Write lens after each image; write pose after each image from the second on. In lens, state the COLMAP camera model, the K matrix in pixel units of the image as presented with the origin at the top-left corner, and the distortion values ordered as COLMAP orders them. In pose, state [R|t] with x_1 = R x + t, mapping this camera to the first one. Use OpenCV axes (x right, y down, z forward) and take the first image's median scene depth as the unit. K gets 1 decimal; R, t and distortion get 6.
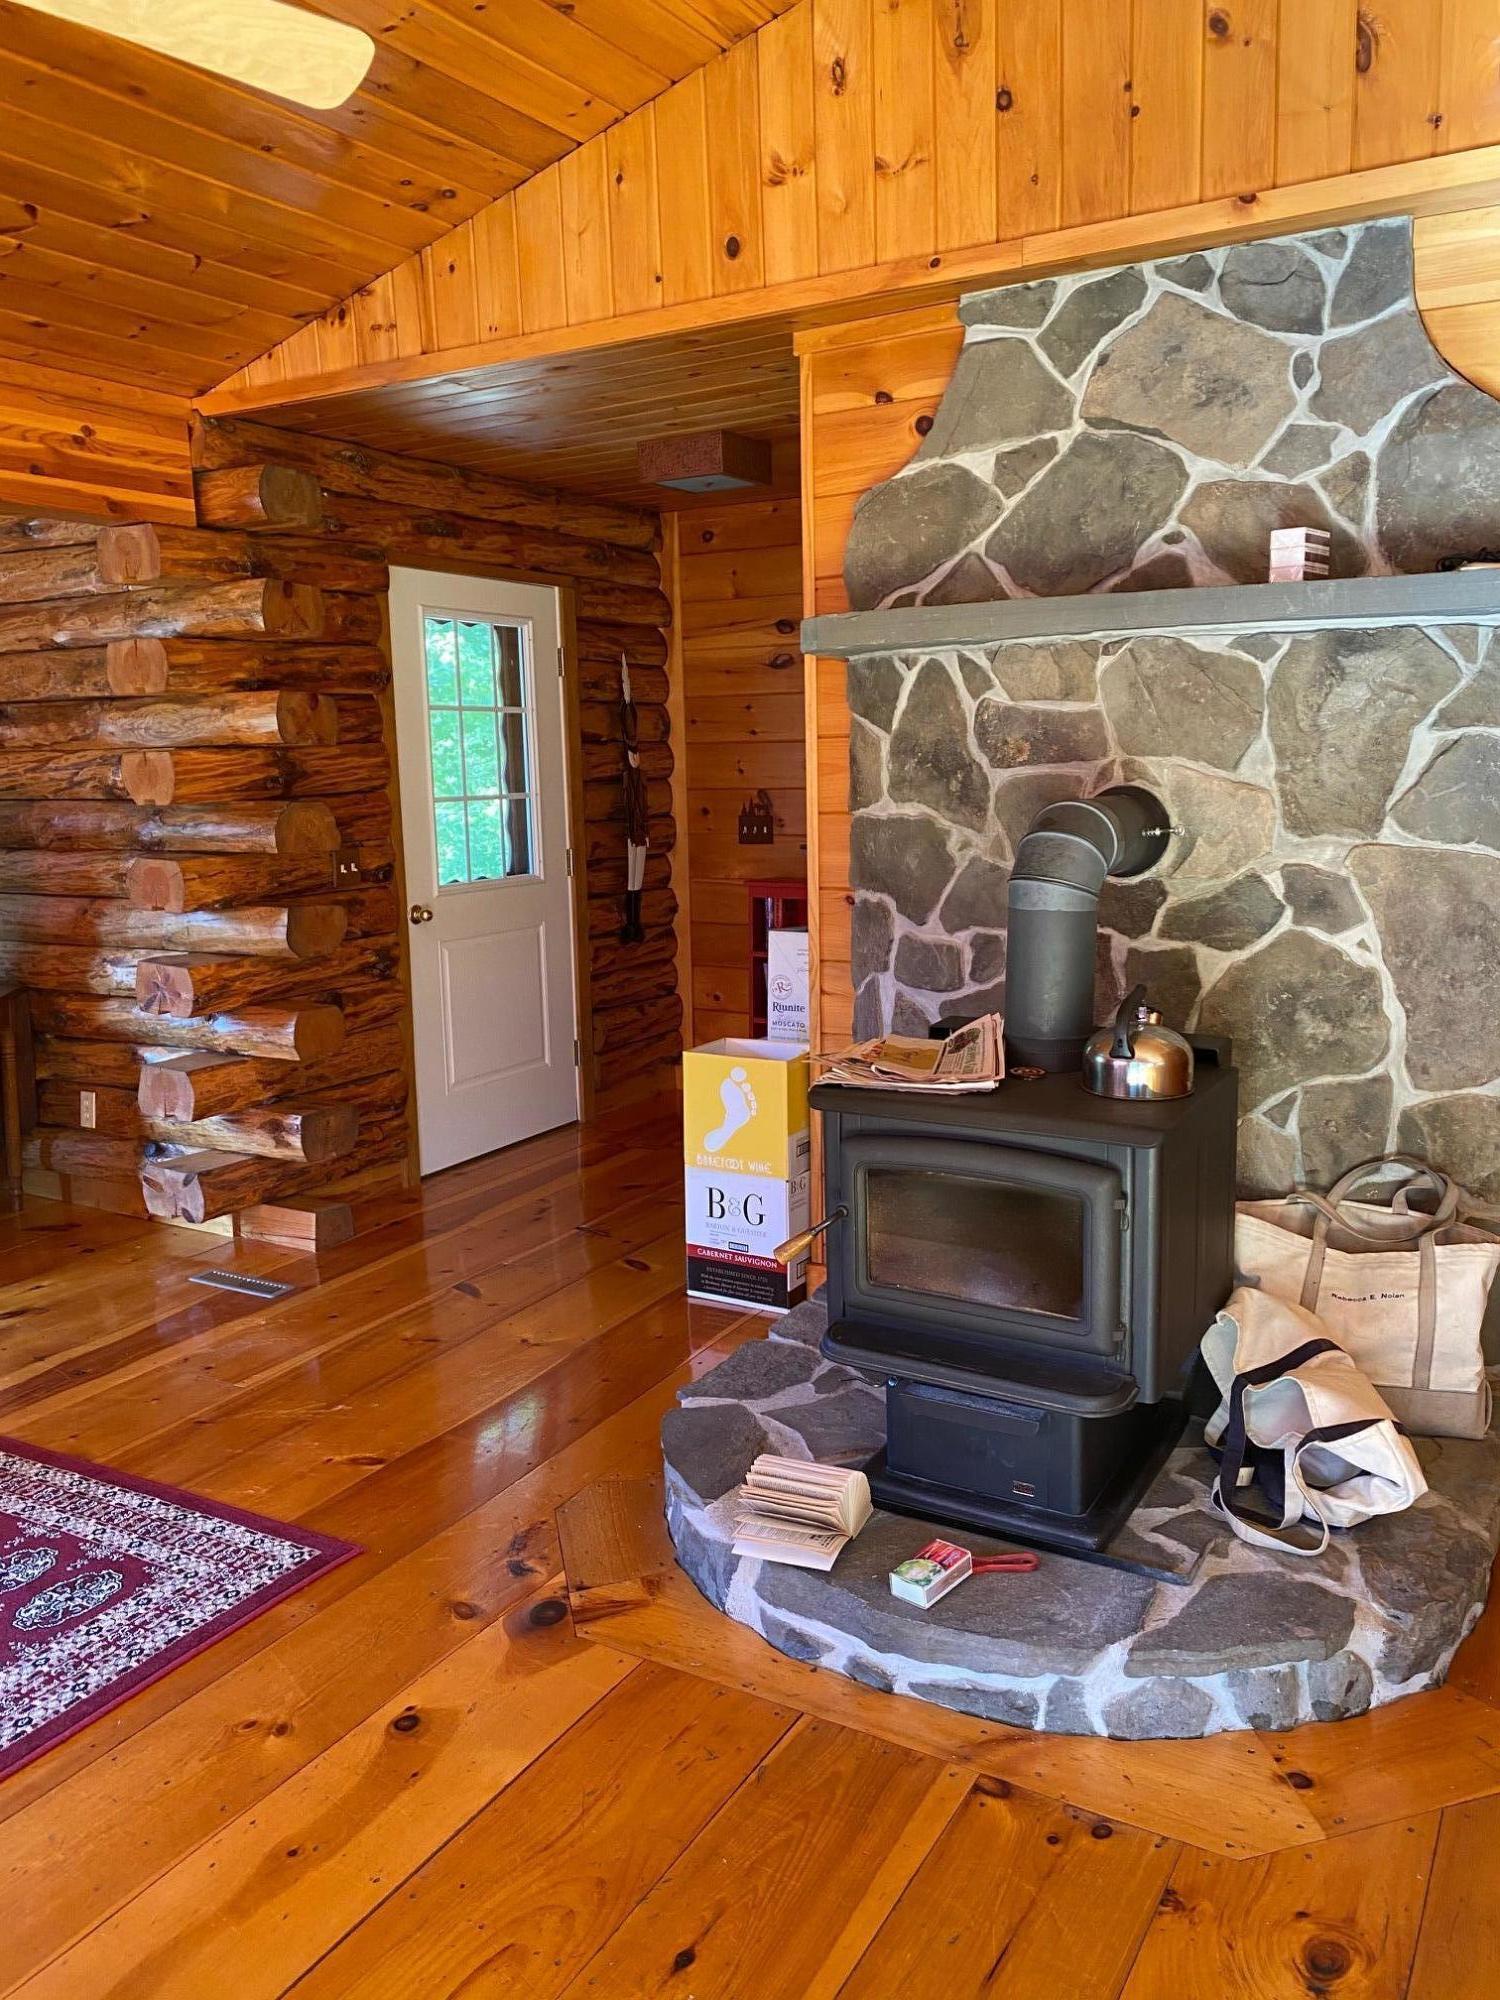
lens RADIAL K [[1512.7, 0, 748.0], [0, 1512.7, 986.2], [0, 0, 1]] dist [-0.006573, 0.006402]
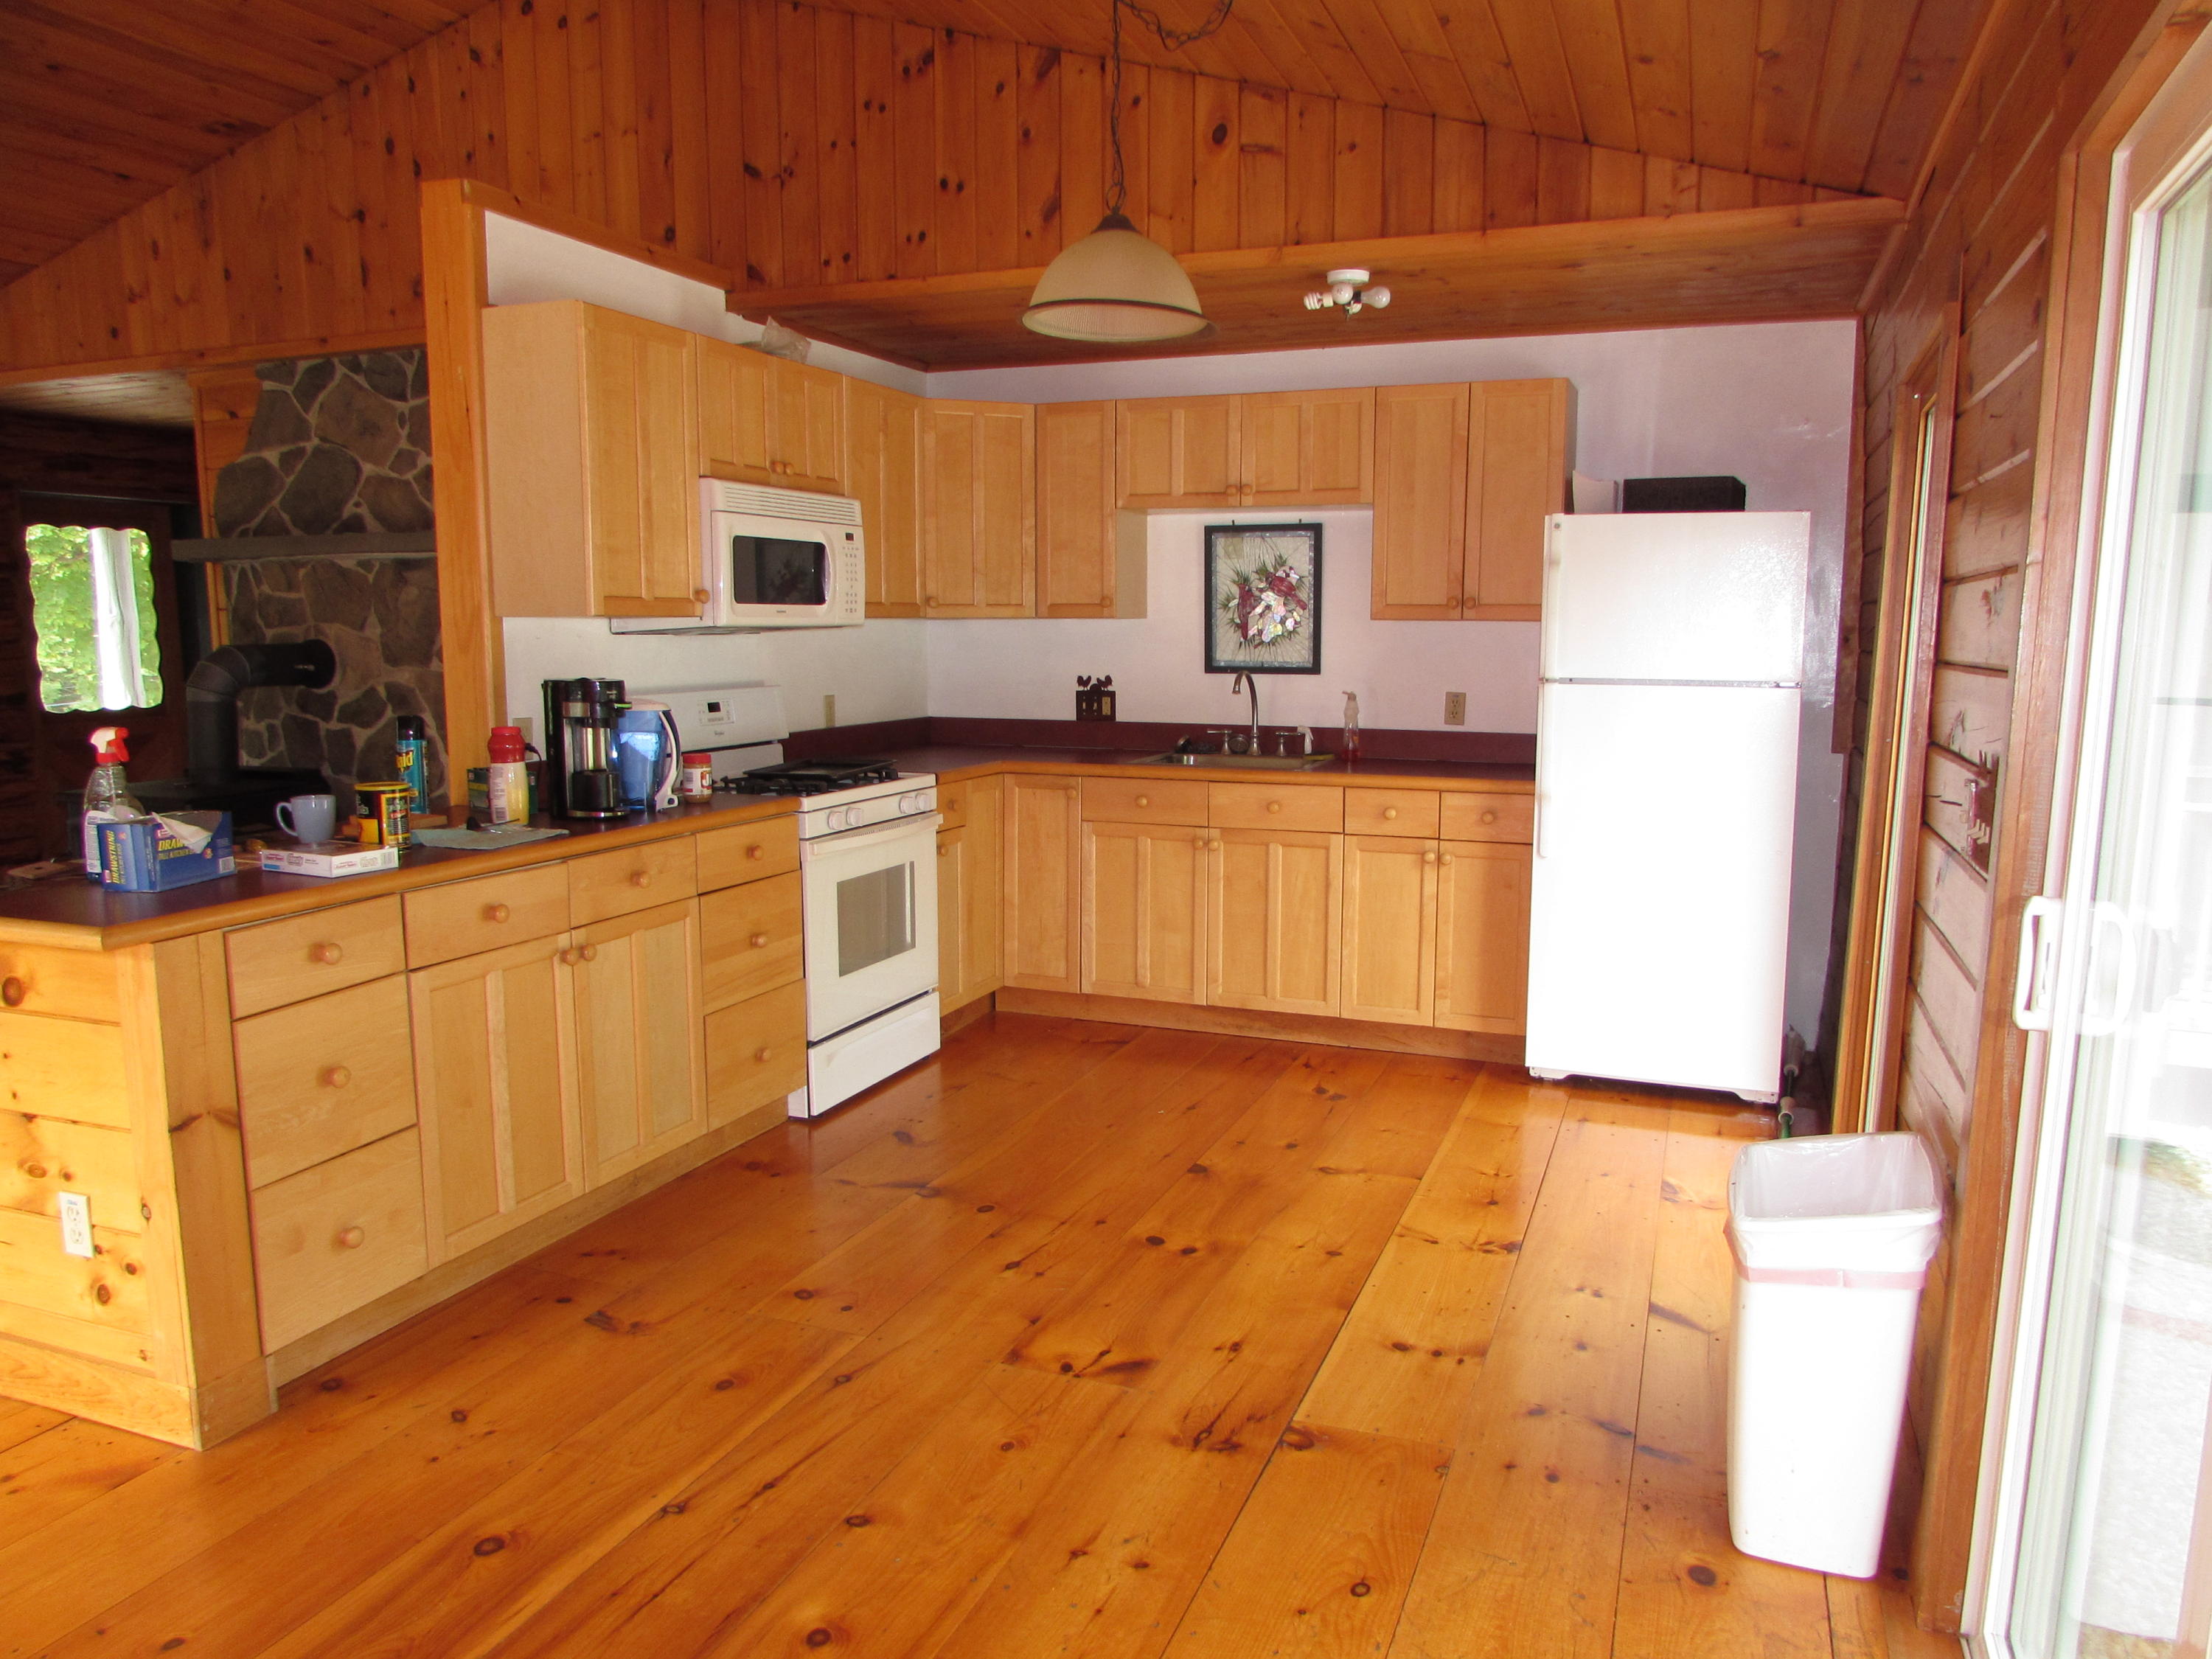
lens RADIAL K [[1528.1, 0, 1112.6], [0, 1528.1, 850.4], [0, 0, 1]] dist [-0.044578, 0.014196]
pose [[0.985797, 0.000298, 0.167940, 0.895582], [0.002462, 0.999865, -0.016227, 0.156133], [-0.167923, 0.016410, 0.985664, -0.964178]]
